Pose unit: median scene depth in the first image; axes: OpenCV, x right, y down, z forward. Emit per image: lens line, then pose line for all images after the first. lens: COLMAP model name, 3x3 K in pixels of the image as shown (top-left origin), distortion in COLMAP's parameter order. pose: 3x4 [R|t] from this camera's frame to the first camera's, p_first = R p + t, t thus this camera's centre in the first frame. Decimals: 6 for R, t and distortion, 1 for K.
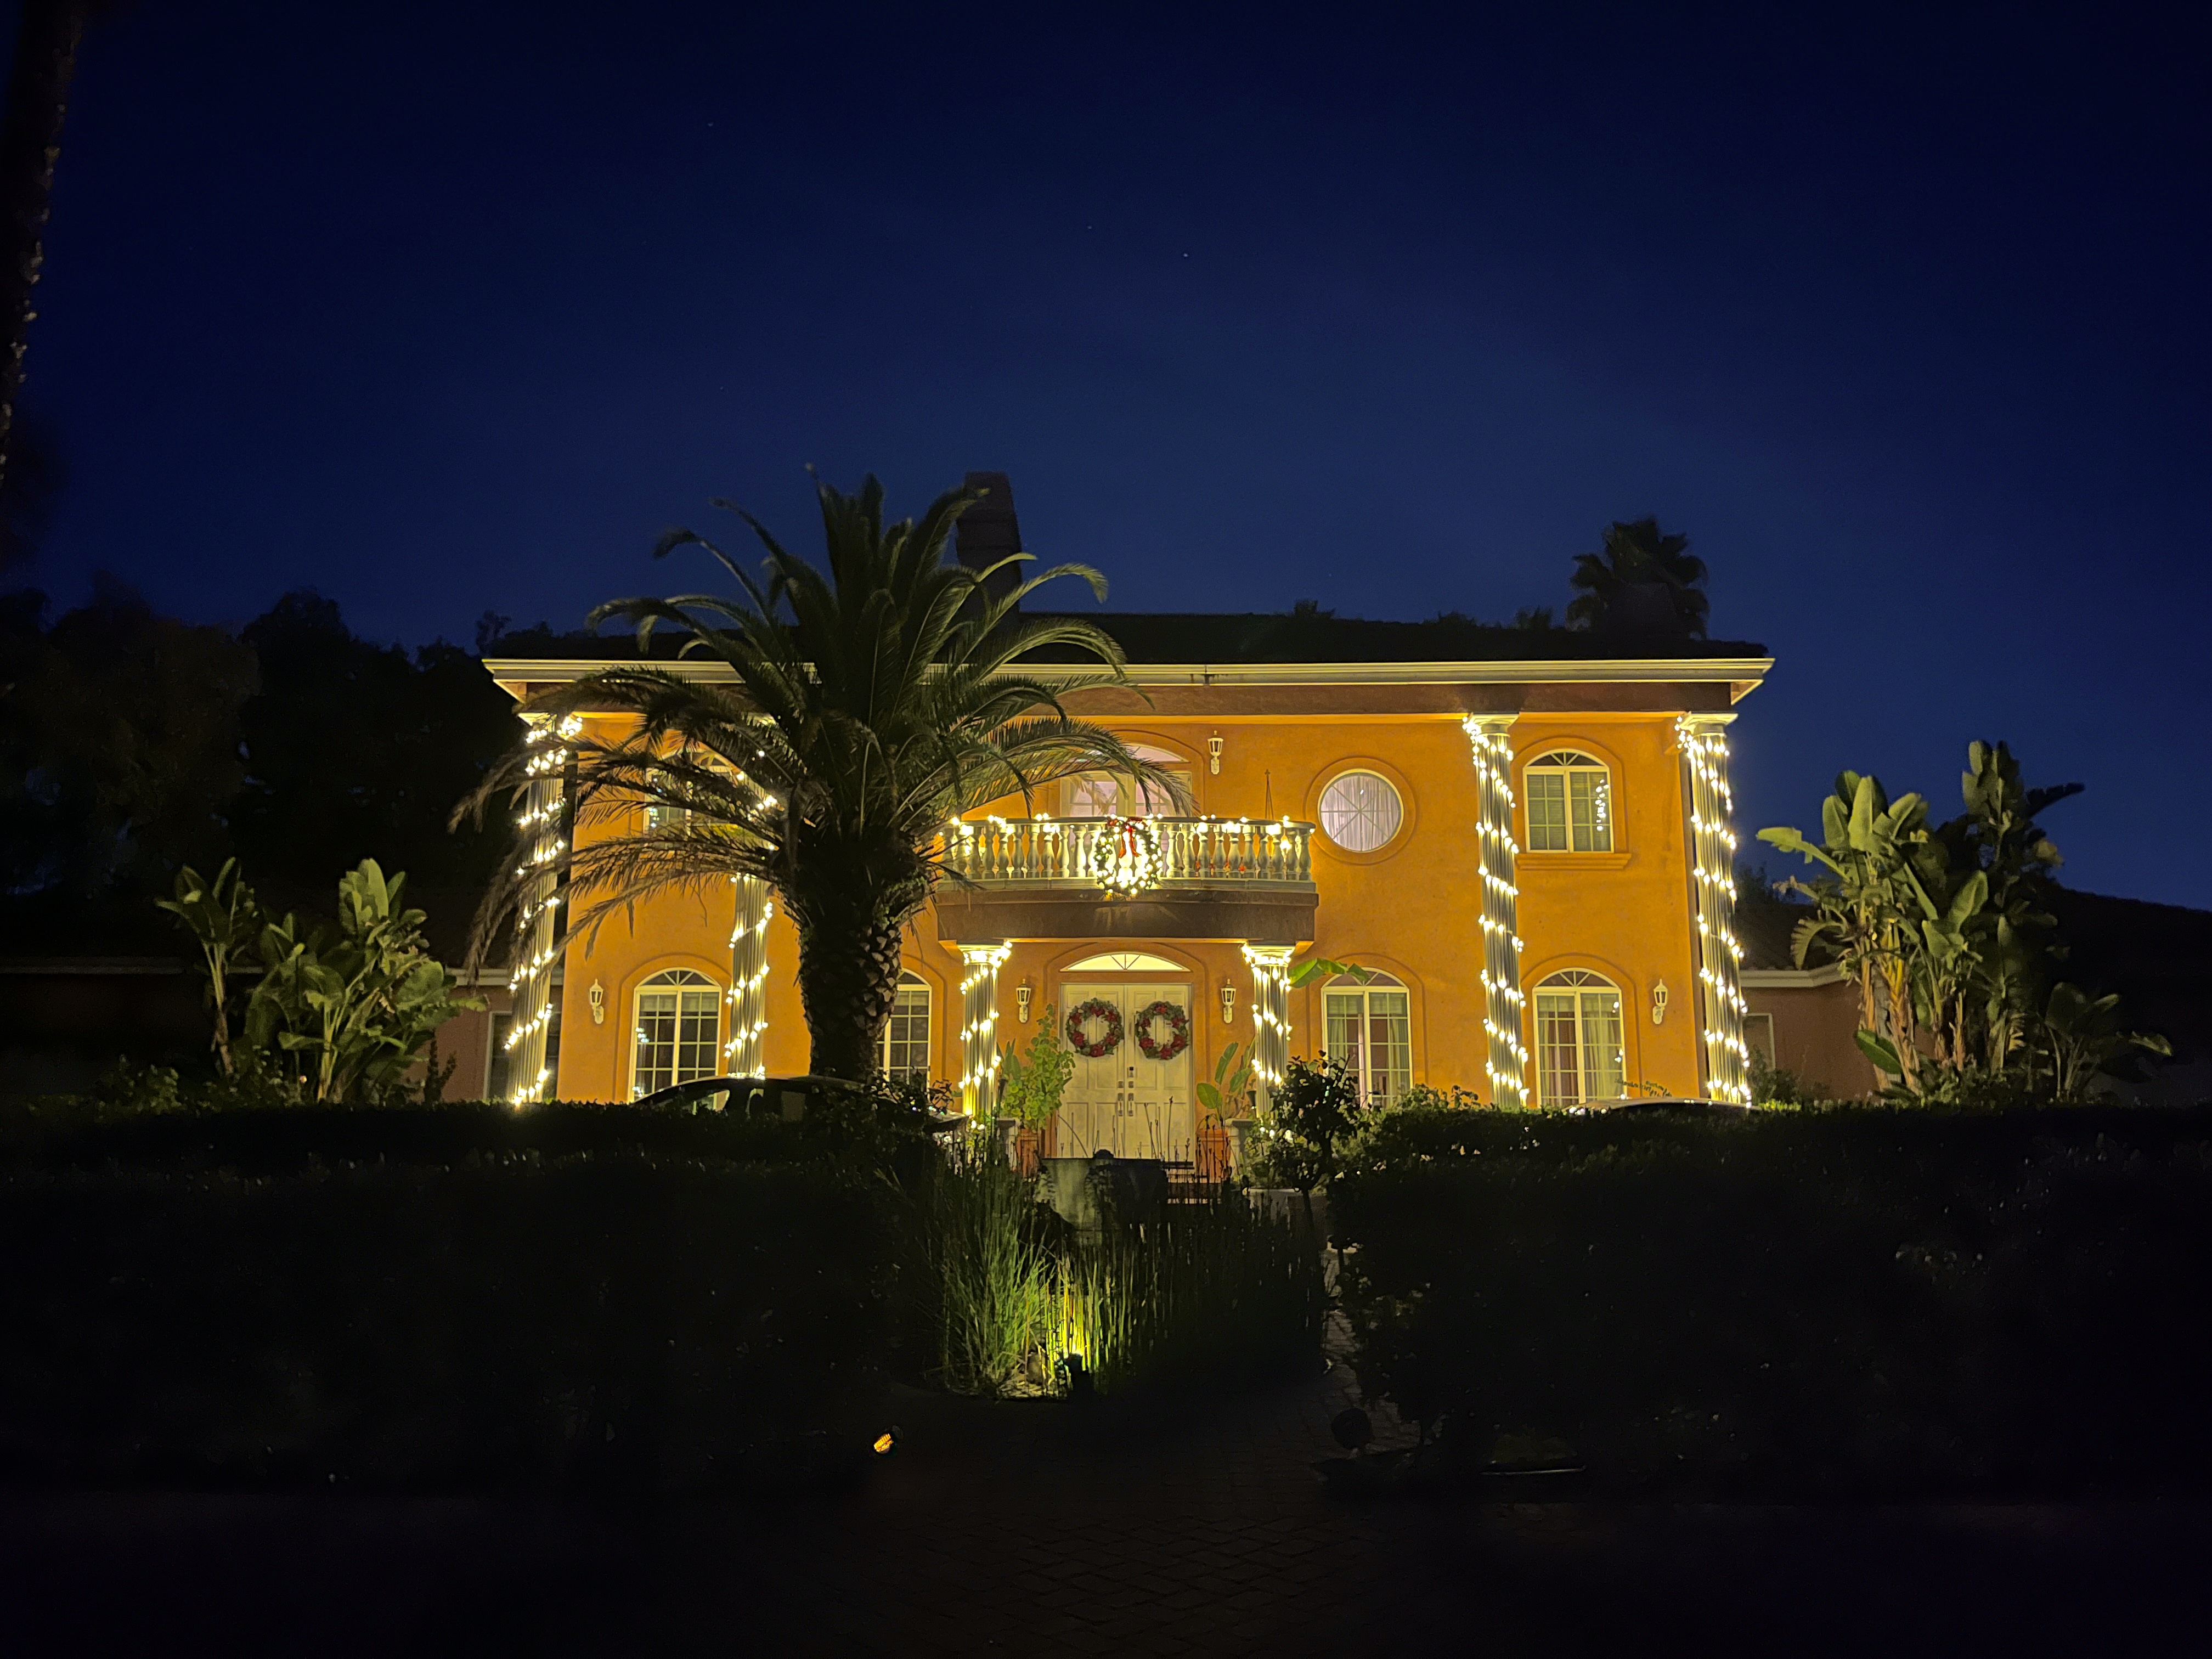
lens RADIAL K [[1708.4, 0, 1106.0], [0, 1708.4, 829.5], [0, 0, 1]] dist [0.070138, -0.002311]
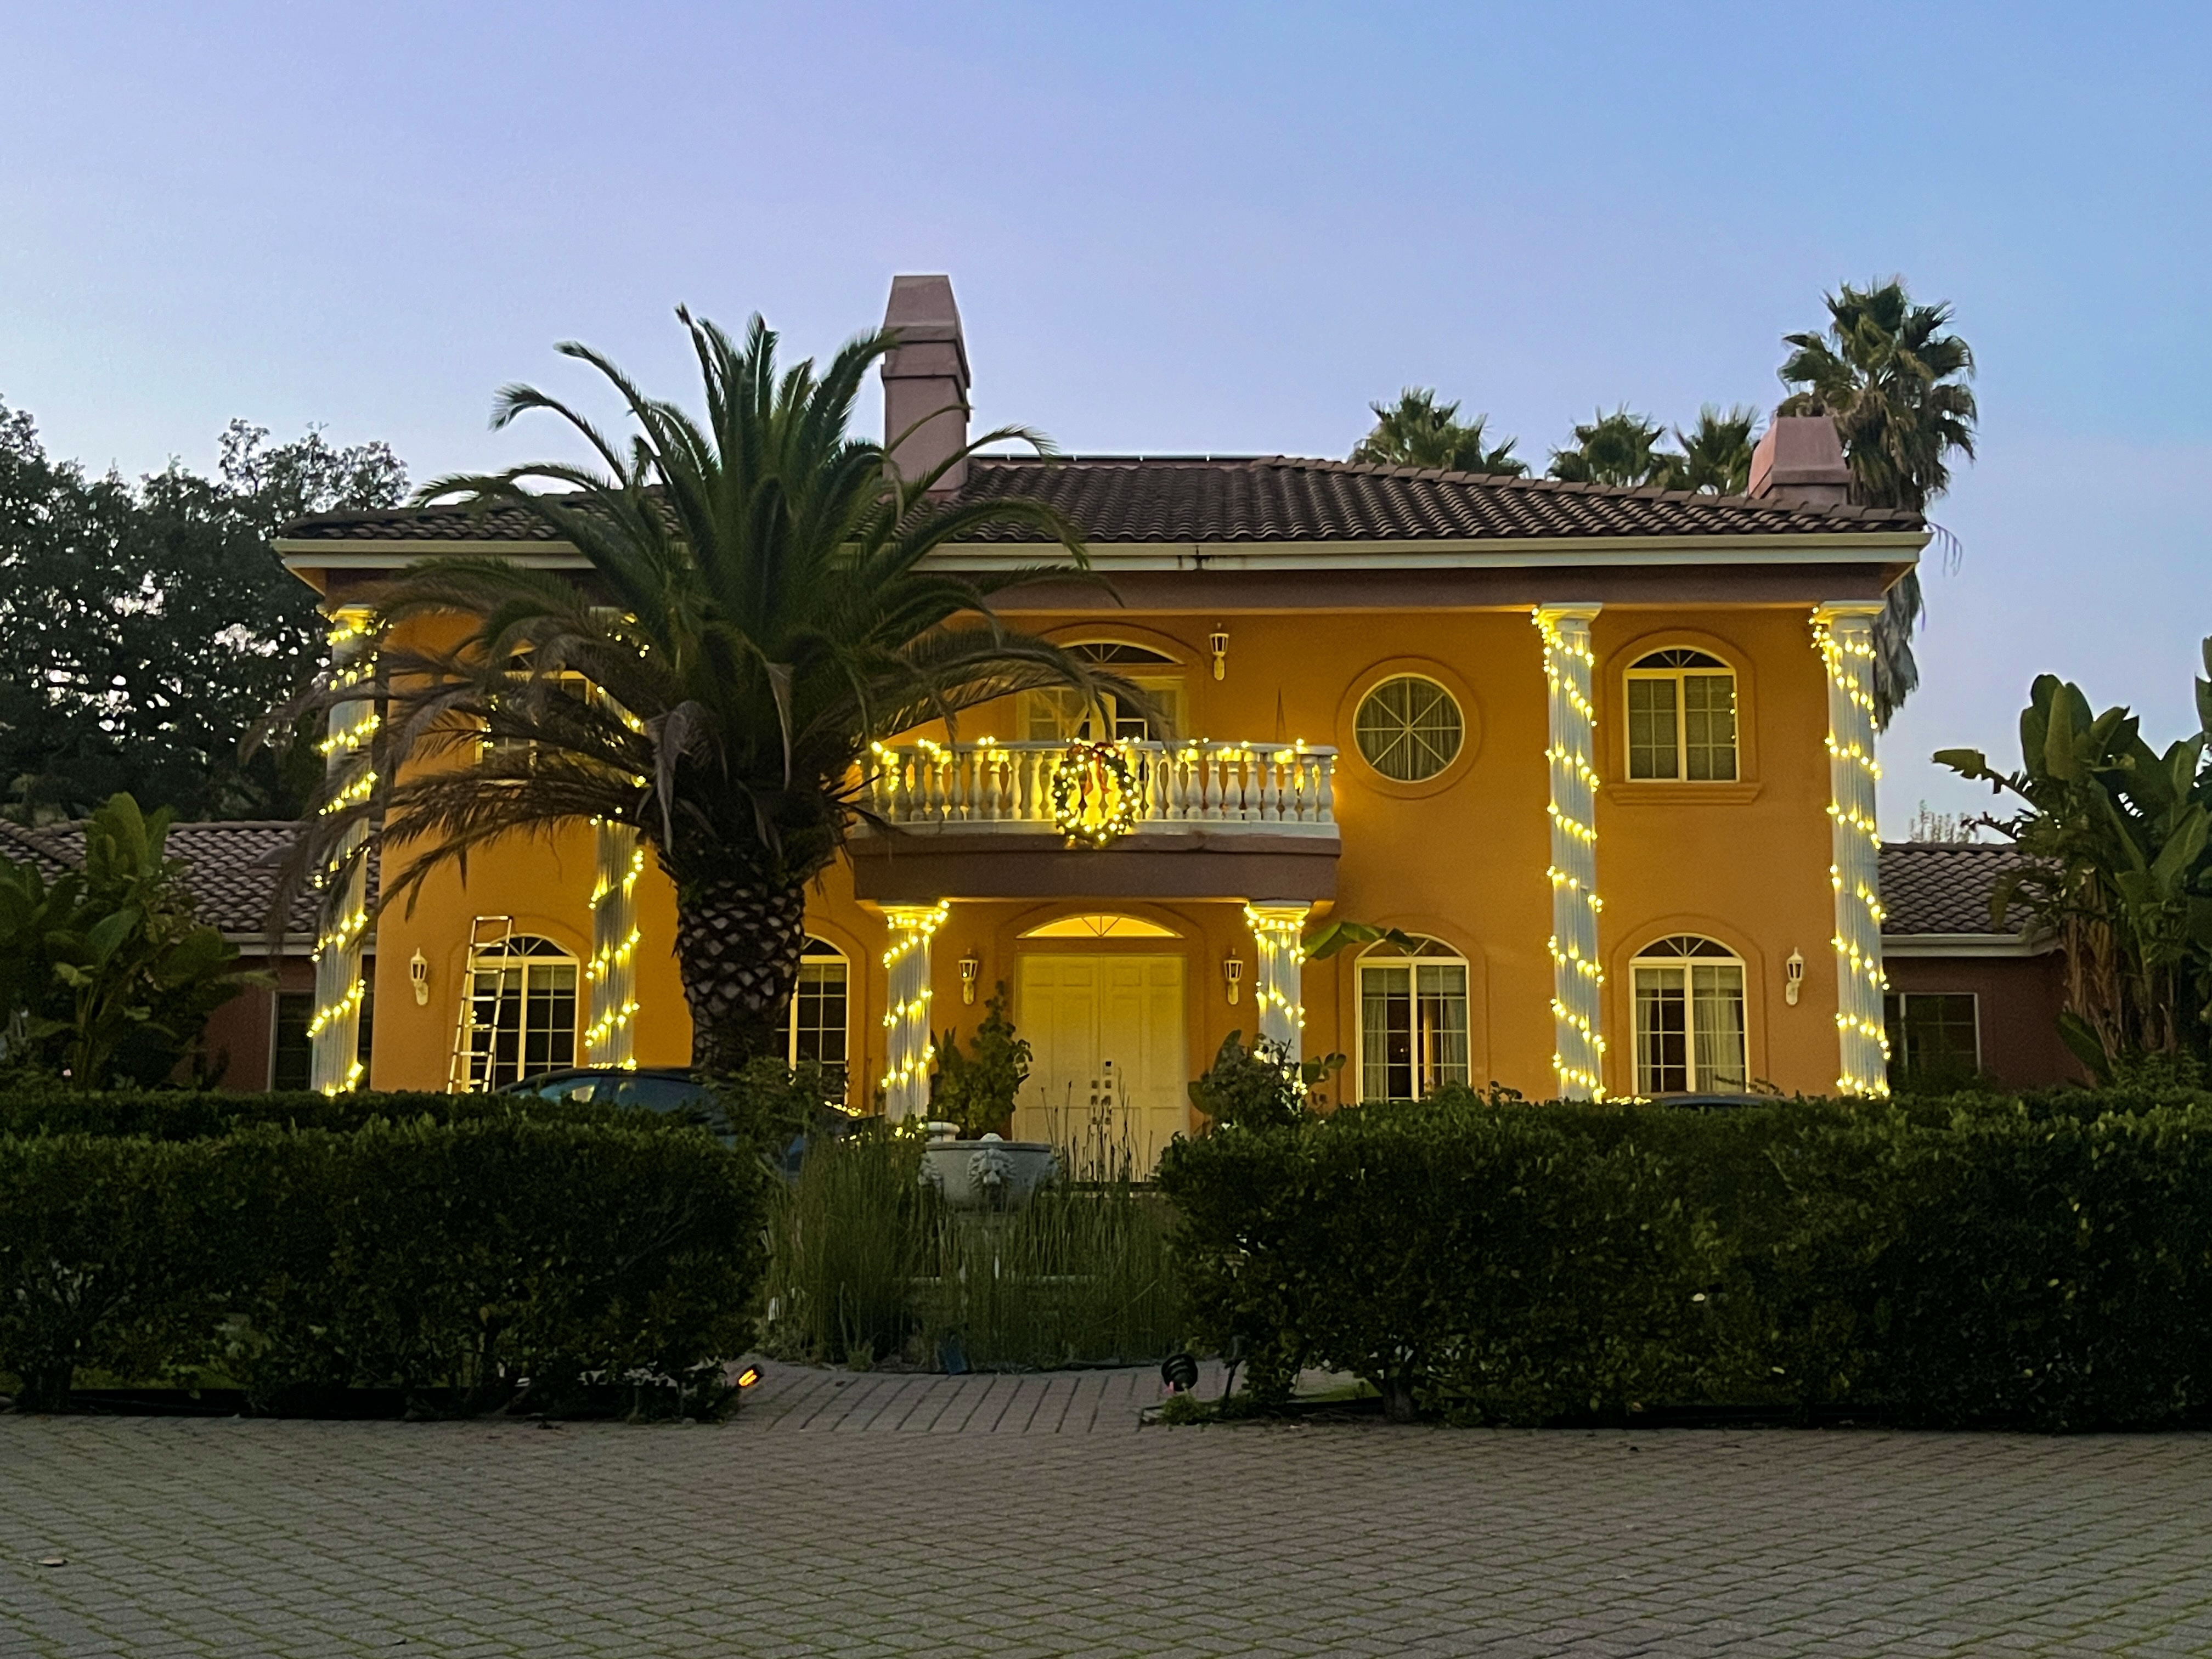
lens RADIAL K [[2726.9, 0, 1106.0], [0, 2726.9, 829.5], [0, 0, 1]] dist [0.096025, 0.009029]
pose [[0.999653, -0.001917, -0.026289, 0.049872], [0.003153, 0.998888, 0.047032, -0.025617], [0.026170, -0.047098, 0.998547, -0.243820]]
